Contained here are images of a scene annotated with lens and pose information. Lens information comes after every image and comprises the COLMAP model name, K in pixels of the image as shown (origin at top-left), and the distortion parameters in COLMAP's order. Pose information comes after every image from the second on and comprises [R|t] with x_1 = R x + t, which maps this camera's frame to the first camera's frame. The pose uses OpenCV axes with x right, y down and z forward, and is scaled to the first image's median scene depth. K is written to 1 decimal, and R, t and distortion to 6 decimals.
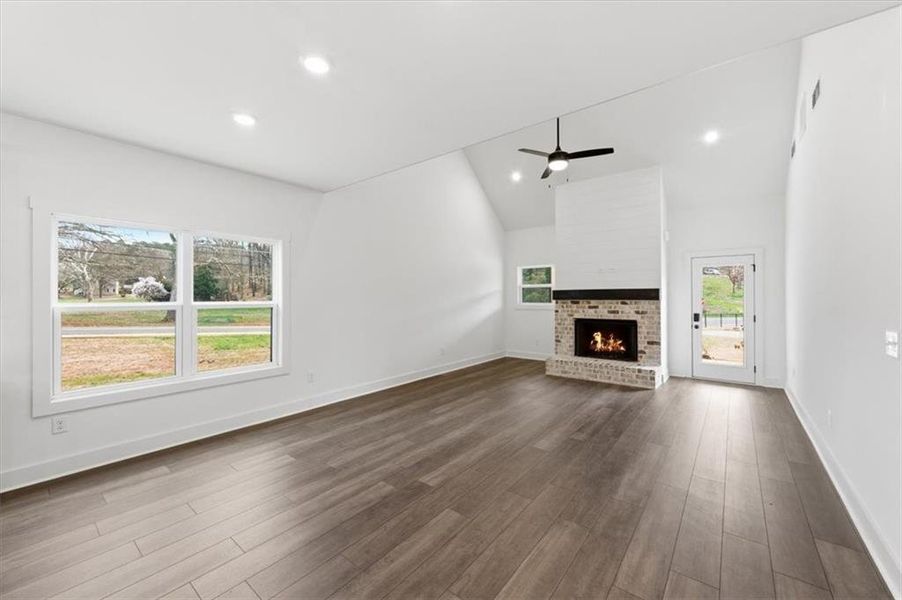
lens RADIAL K [[355.7, 0, 449.3], [0, 355.7, 298.2], [0, 0, 1]] dist [-0.003241, -0.000212]
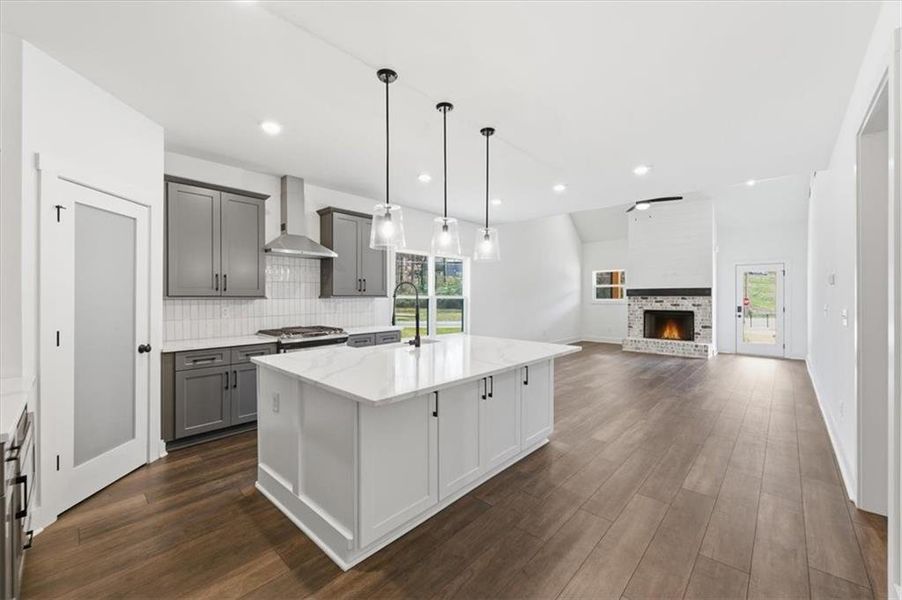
lens RADIAL K [[355.7, 0, 450.4], [0, 355.7, 300.1], [0, 0, 1]] dist [-0.003241, -0.000212]
pose [[0.996889, 0.005176, -0.078649, -0.304242], [-0.004826, 0.999978, 0.004643, 0.018441], [0.078671, -0.004249, 0.996892, -0.447148]]
